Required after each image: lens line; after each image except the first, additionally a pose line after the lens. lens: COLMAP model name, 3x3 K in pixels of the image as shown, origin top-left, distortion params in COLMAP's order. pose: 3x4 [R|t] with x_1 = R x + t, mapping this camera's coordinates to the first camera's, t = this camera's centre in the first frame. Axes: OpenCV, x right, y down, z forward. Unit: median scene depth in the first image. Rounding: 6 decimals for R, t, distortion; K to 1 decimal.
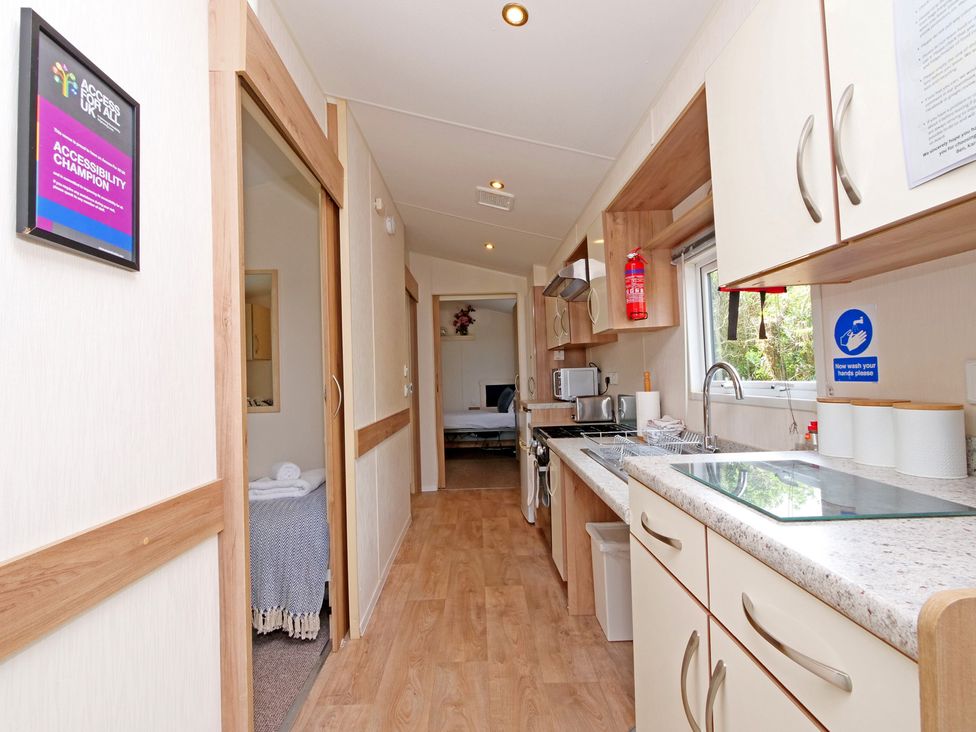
lens RADIAL K [[465.0, 0, 487.6], [0, 465.0, 363.7], [0, 0, 1]] dist [-0.005907, 0.001854]
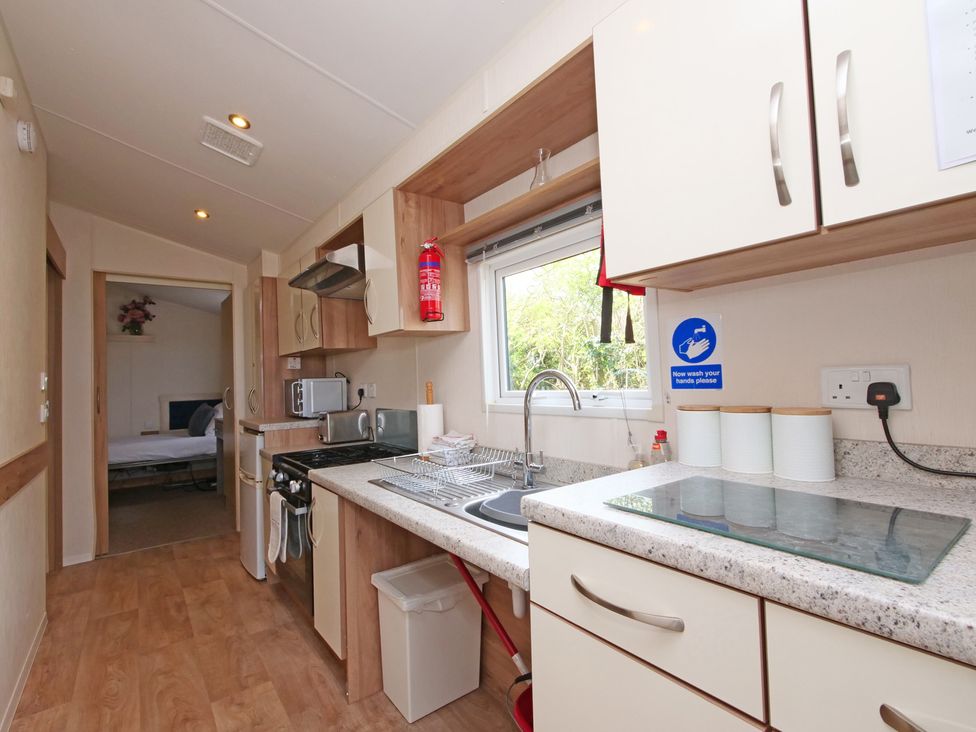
lens RADIAL K [[465.0, 0, 486.5], [0, 465.0, 363.0], [0, 0, 1]] dist [-0.005907, 0.001854]
pose [[0.811286, 0.023752, 0.584167, -0.079131], [-0.006930, 0.999495, -0.031015, 0.007483], [-0.584608, 0.021114, 0.811041, 0.201565]]
